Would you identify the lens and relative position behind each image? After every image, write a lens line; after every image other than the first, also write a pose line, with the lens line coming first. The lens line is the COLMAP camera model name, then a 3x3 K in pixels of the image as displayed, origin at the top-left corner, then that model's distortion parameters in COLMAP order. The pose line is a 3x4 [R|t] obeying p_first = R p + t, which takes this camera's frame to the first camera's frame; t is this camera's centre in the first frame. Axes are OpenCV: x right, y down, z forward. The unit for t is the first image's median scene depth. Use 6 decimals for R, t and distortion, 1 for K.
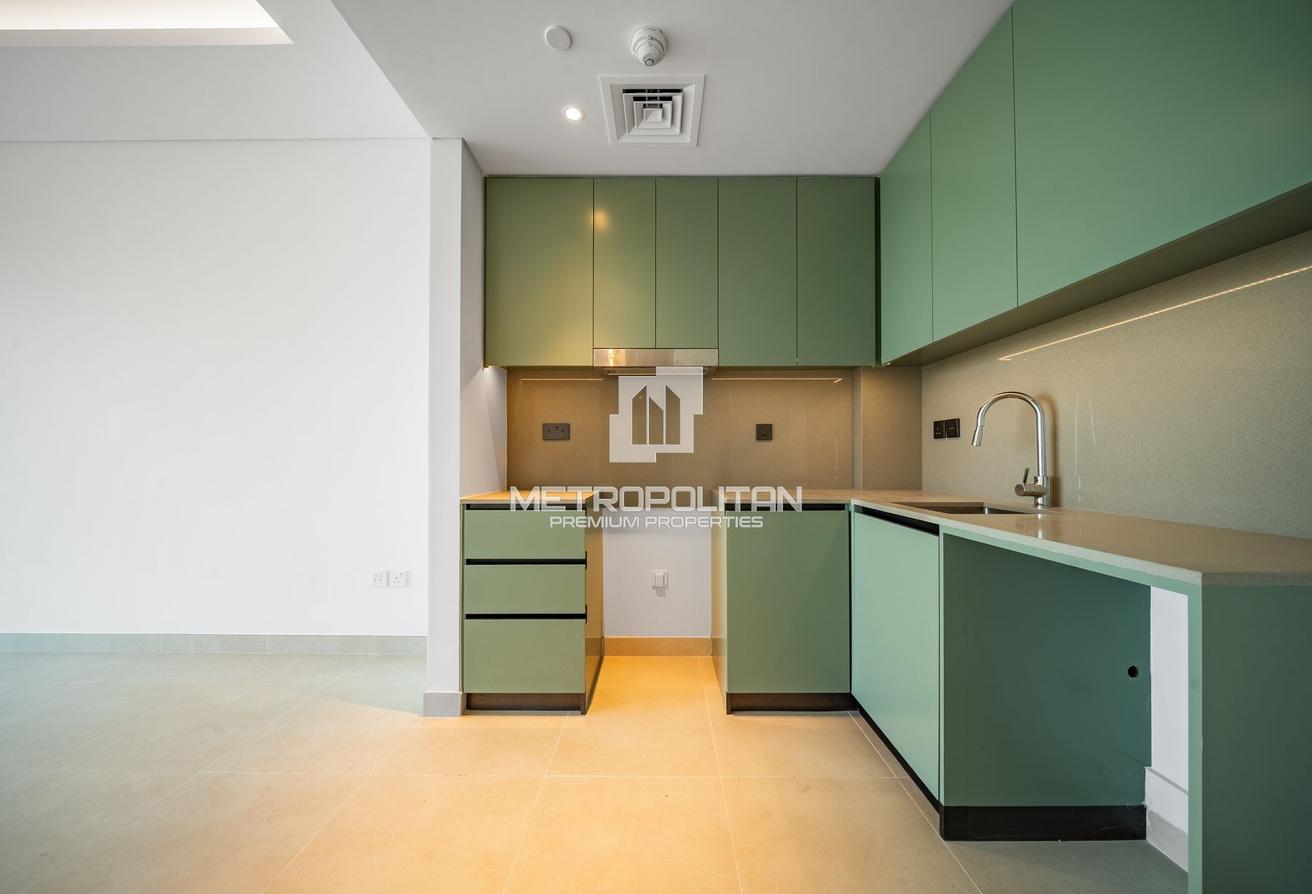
lens RADIAL K [[456.3, 0, 659.9], [0, 456.3, 453.7], [0, 0, 1]] dist [0.000158, -0.000412]
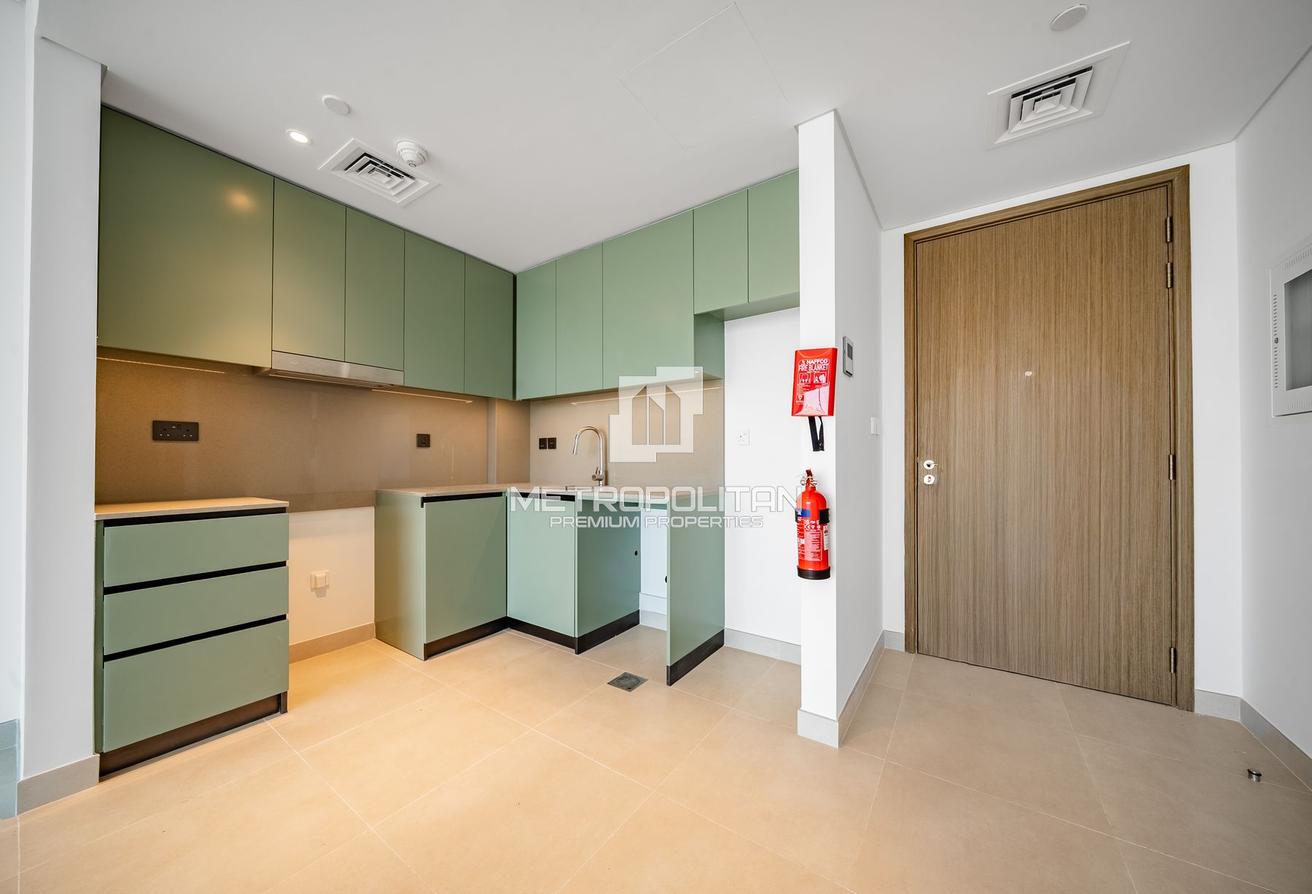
lens RADIAL K [[456.3, 0, 647.7], [0, 456.3, 455.6], [0, 0, 1]] dist [0.000158, -0.000412]
pose [[0.580798, 0.008567, 0.814002, -0.530416], [-0.004205, 0.999963, -0.007525, -0.000321], [-0.814037, 0.000948, 0.580813, -0.254535]]
